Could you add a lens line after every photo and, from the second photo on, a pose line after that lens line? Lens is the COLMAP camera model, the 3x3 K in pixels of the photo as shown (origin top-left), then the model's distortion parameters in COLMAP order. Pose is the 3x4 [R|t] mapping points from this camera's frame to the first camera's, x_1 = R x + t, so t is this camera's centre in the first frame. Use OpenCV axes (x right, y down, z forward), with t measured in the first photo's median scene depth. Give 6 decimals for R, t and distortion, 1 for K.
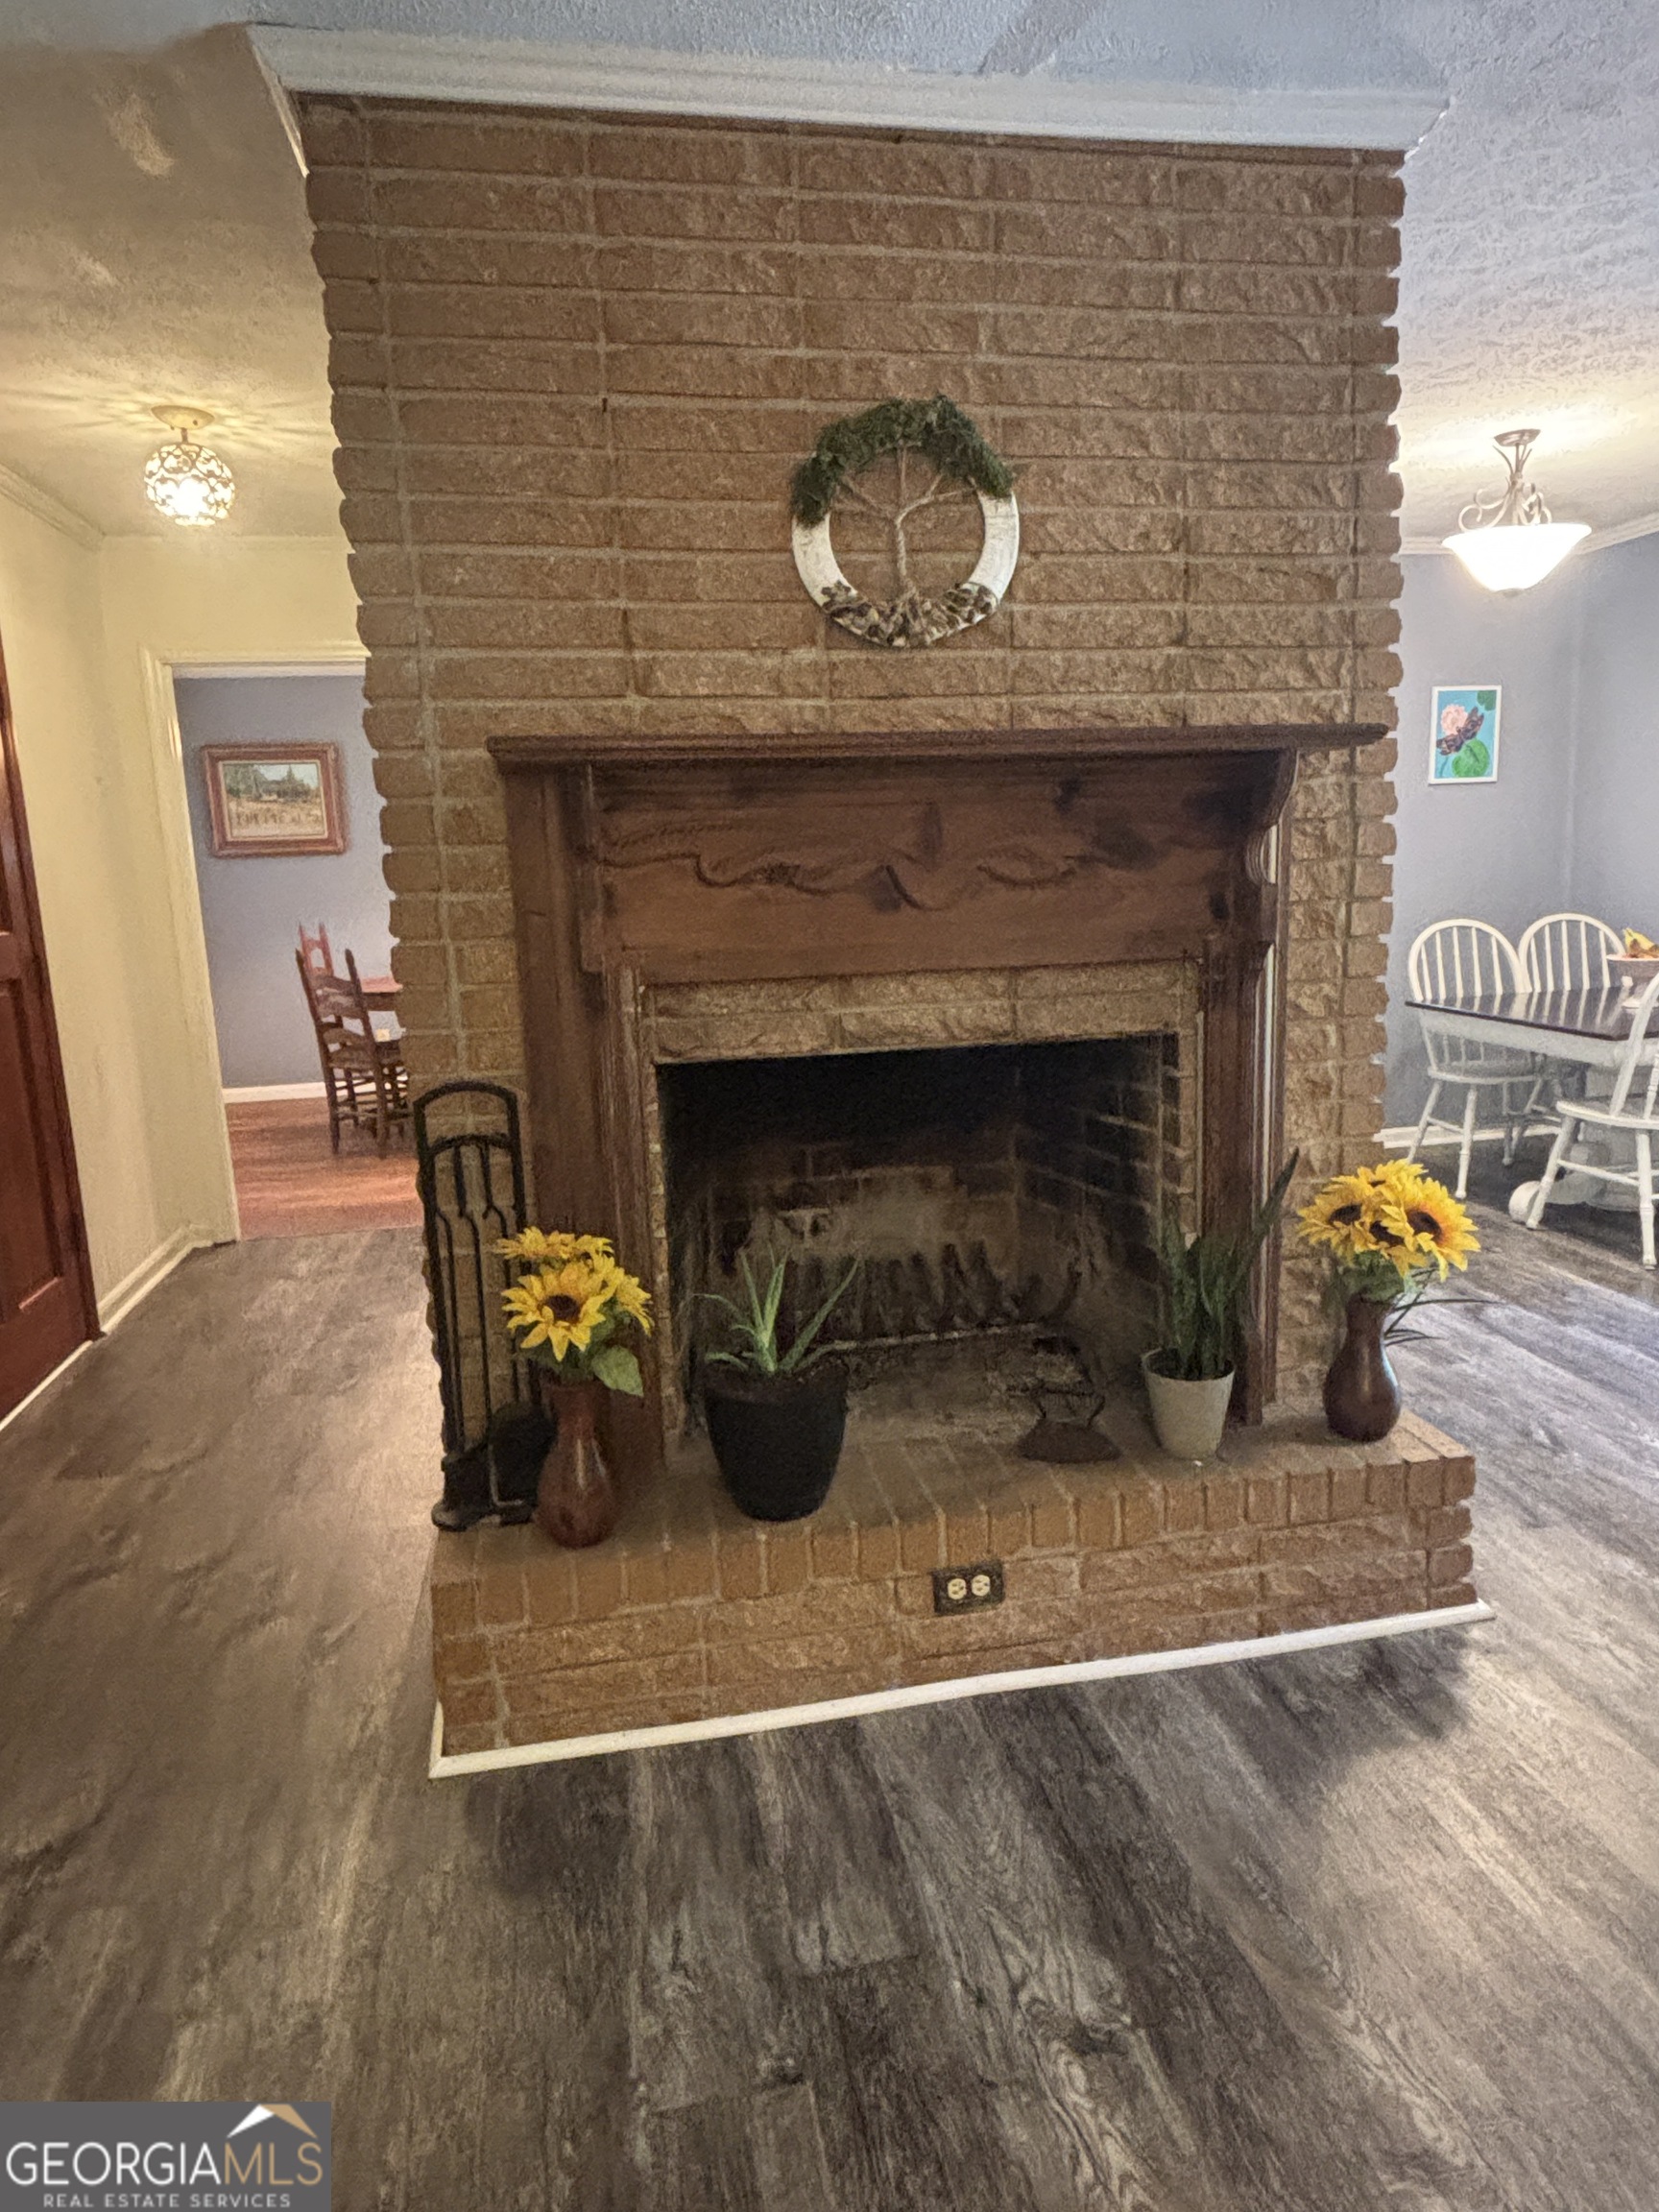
lens RADIAL K [[1365.7, 0, 833.3], [0, 1365.7, 1099.2], [0, 0, 1]] dist [0.038631, -0.059326]
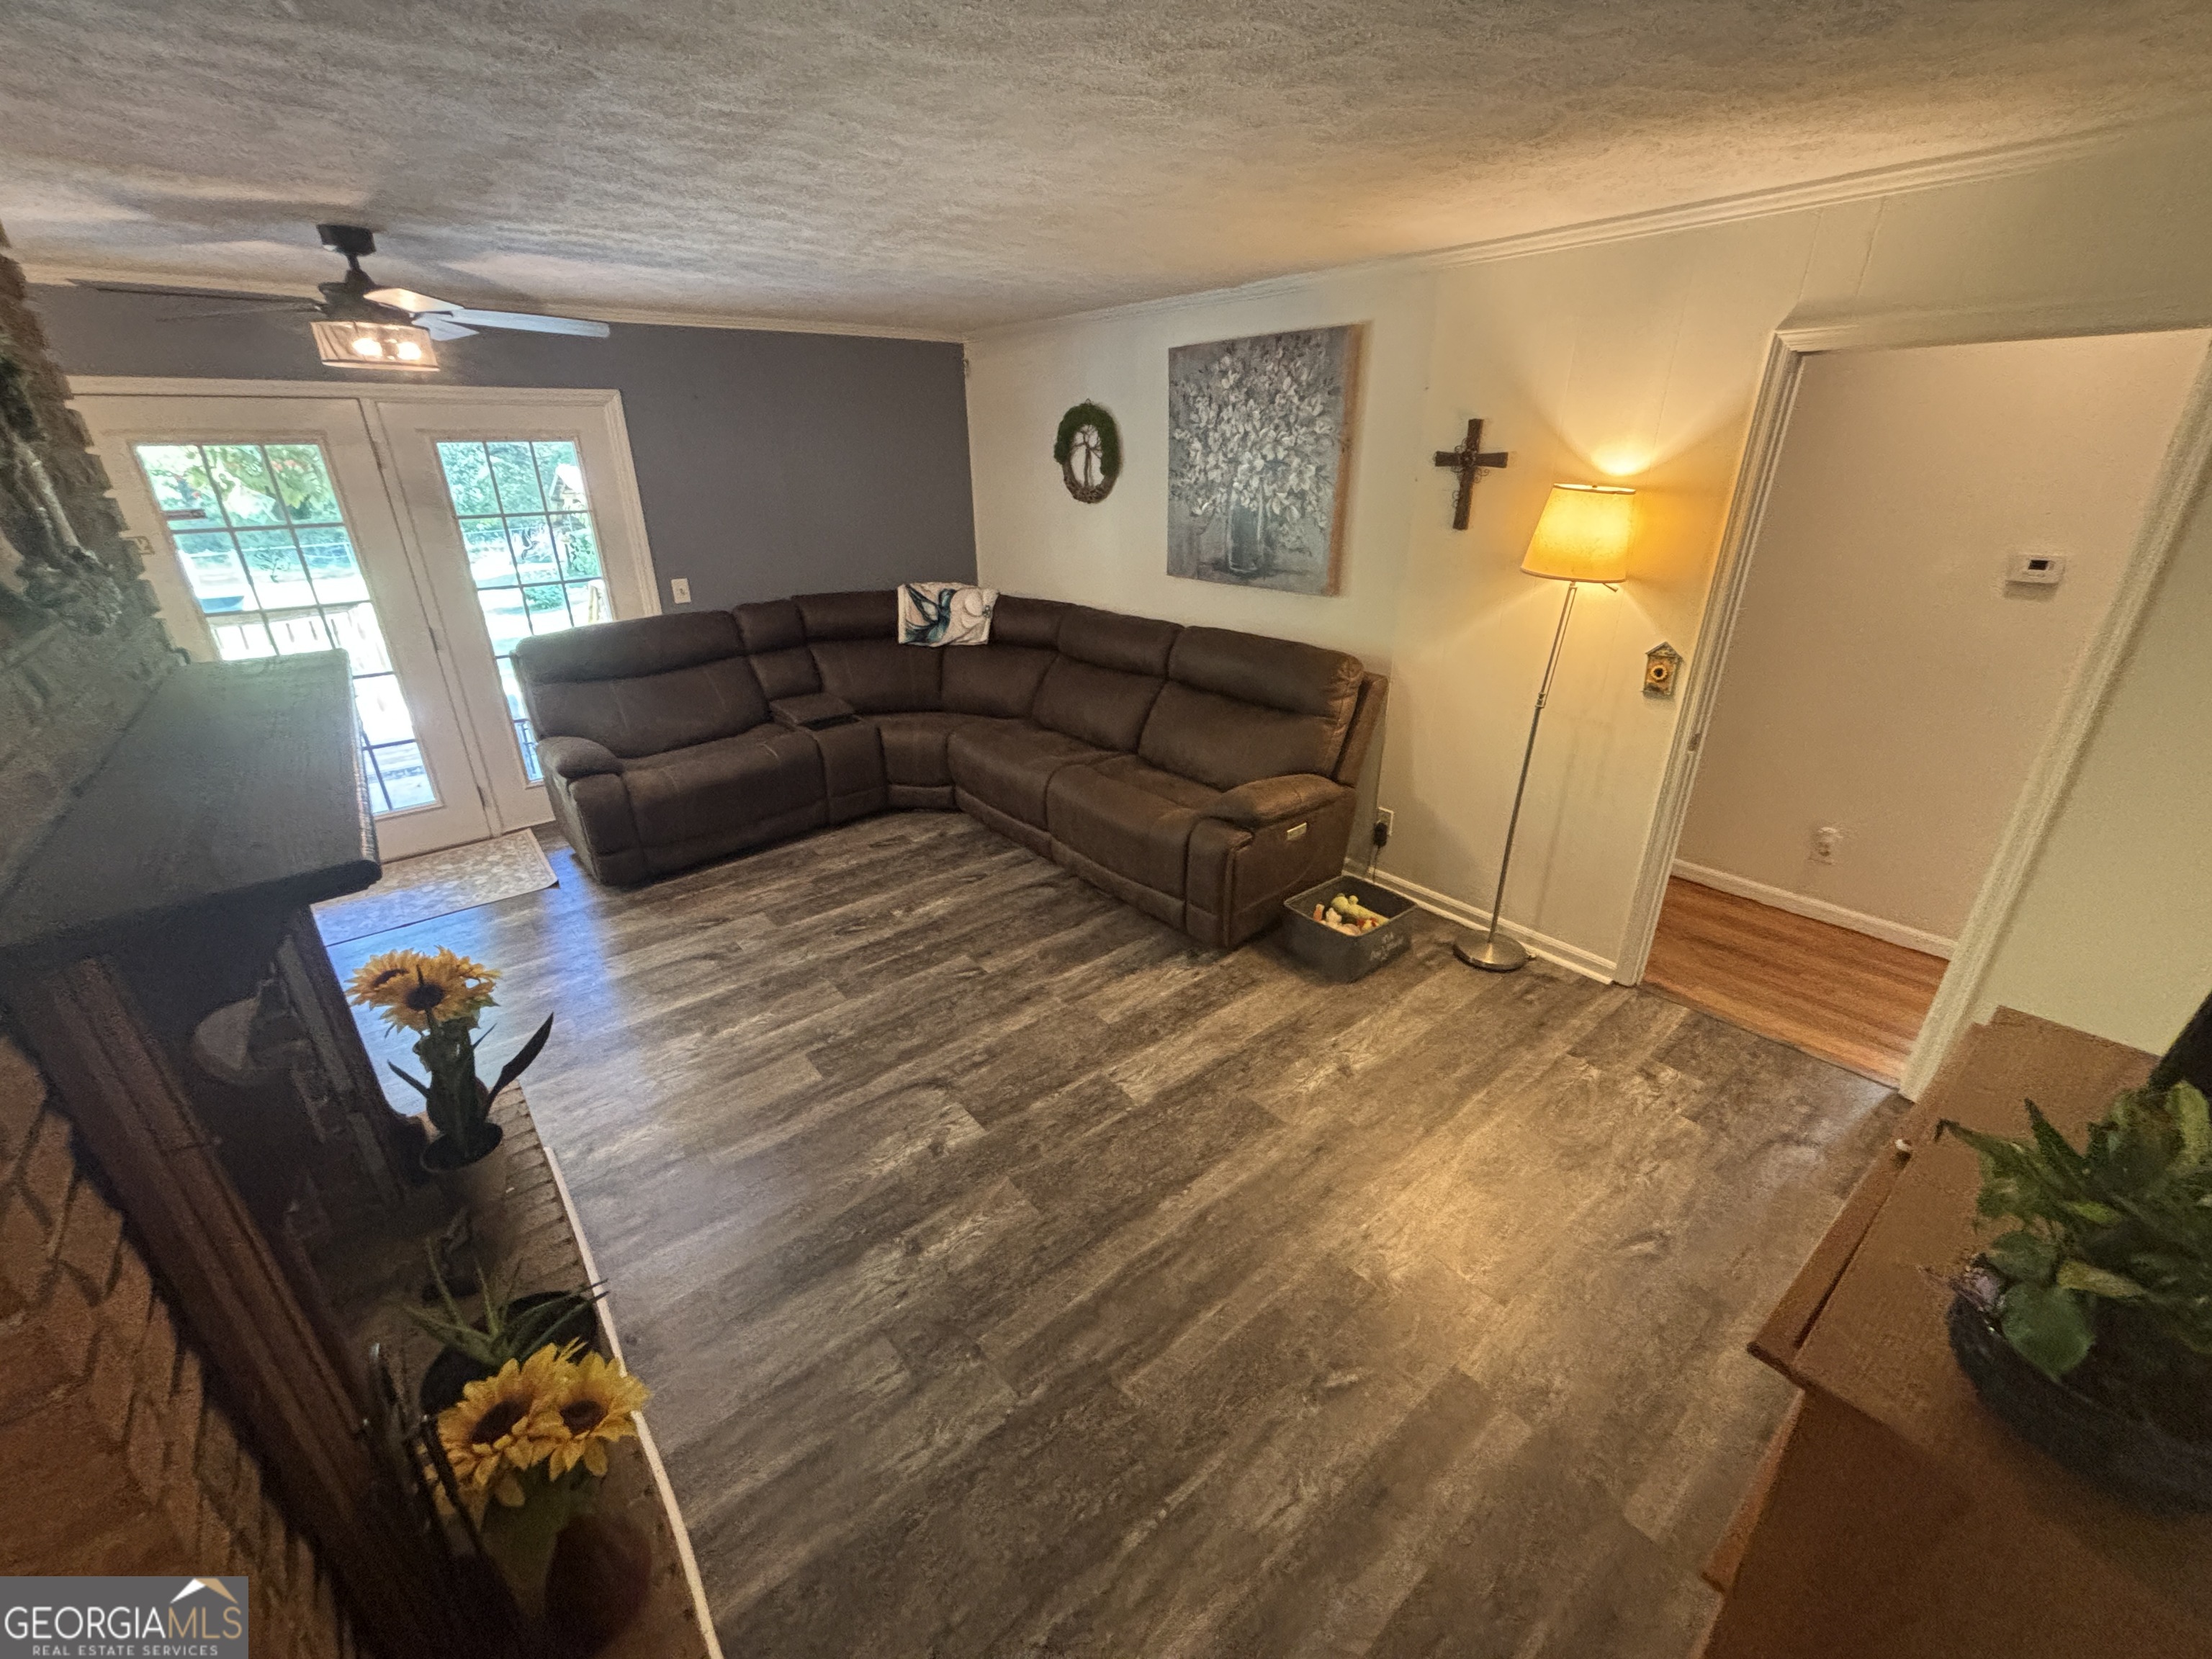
lens RADIAL K [[882.9, 0, 1113.7], [0, 882.9, 822.2], [0, 0, 1]] dist [-0.003089, 0.000049]
pose [[-0.486176, -0.303598, 0.819427, -0.628296], [0.177295, 0.883937, 0.432690, -0.328920], [-0.855687, 0.355644, -0.375923, 0.679726]]
